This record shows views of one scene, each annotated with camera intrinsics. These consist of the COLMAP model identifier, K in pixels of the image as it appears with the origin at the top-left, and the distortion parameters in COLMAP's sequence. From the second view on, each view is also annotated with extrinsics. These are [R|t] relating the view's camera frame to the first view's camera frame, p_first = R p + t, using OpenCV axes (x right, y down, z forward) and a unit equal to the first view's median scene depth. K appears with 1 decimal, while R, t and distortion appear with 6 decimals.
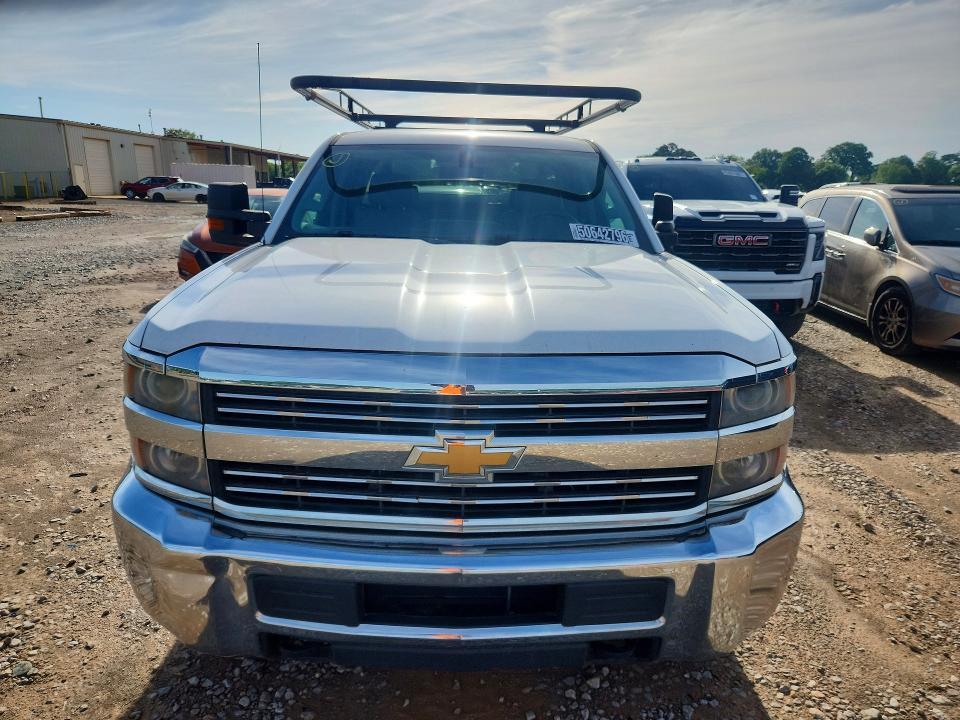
lens RADIAL K [[732.6, 0, 501.2], [0, 732.6, 359.0], [0, 0, 1]] dist [0.014902, -0.000494]
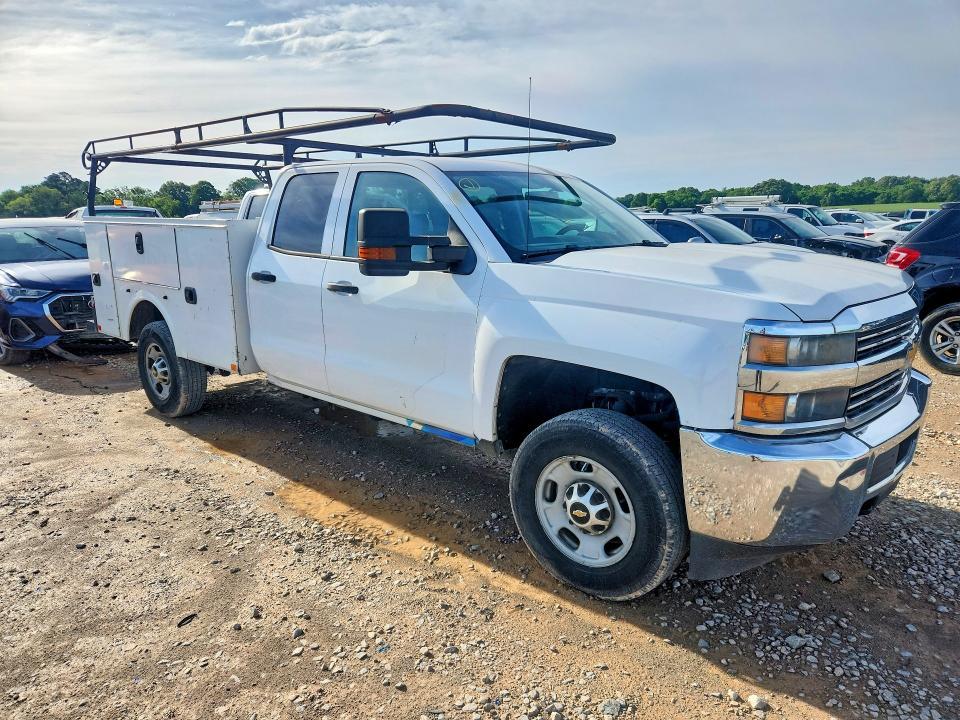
lens RADIAL K [[732.6, 0, 501.2], [0, 732.6, 359.0], [0, 0, 1]] dist [0.014902, -0.000494]
pose [[0.610170, -0.163735, 0.775167, -0.180978], [0.198952, 0.978726, 0.050127, -0.011700], [-0.766884, 0.123635, 0.629765, 0.060256]]
